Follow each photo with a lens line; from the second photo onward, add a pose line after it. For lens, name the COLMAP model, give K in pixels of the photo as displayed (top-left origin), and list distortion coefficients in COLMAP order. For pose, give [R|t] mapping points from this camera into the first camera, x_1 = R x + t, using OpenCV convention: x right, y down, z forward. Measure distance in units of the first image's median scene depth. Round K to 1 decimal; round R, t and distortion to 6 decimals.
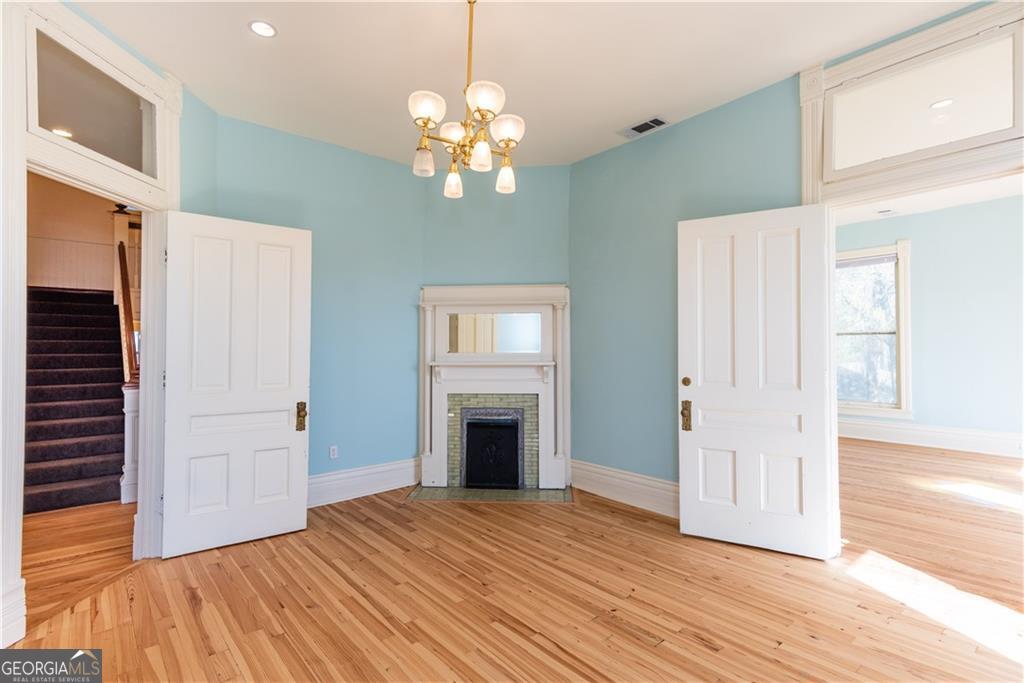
lens RADIAL K [[509.2, 0, 506.5], [0, 509.2, 341.3], [0, 0, 1]] dist [0.002839, 0.001309]
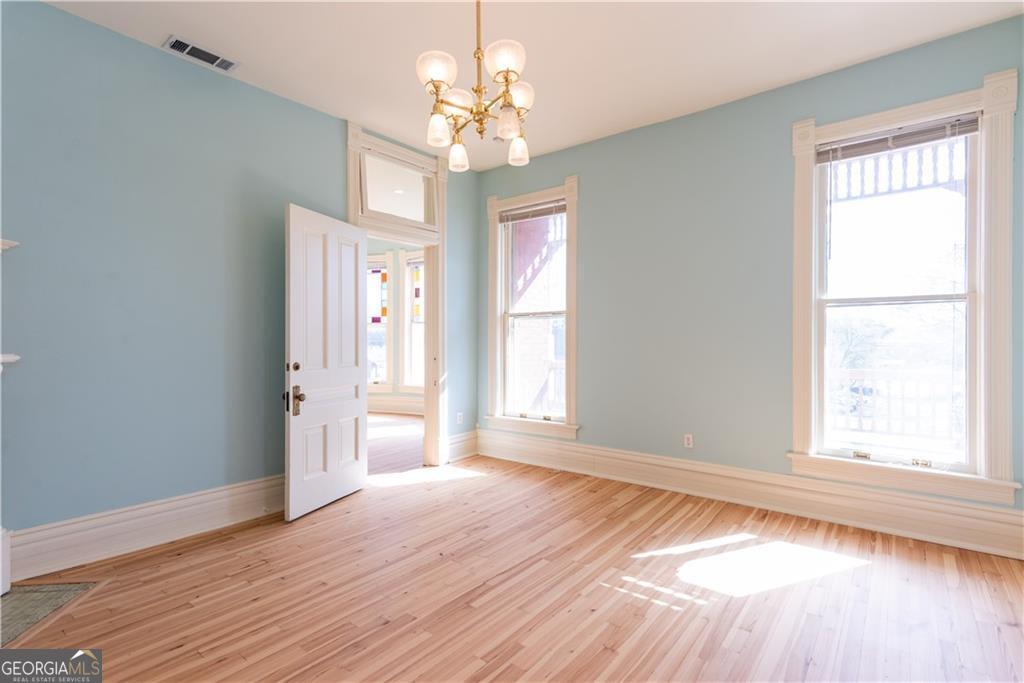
lens RADIAL K [[509.2, 0, 506.5], [0, 509.2, 341.3], [0, 0, 1]] dist [0.002839, 0.001309]
pose [[-0.217430, -0.000565, 0.976076, -0.747760], [-0.015554, 0.999875, -0.002886, 0.026711], [-0.975952, -0.015809, -0.217412, 0.855716]]
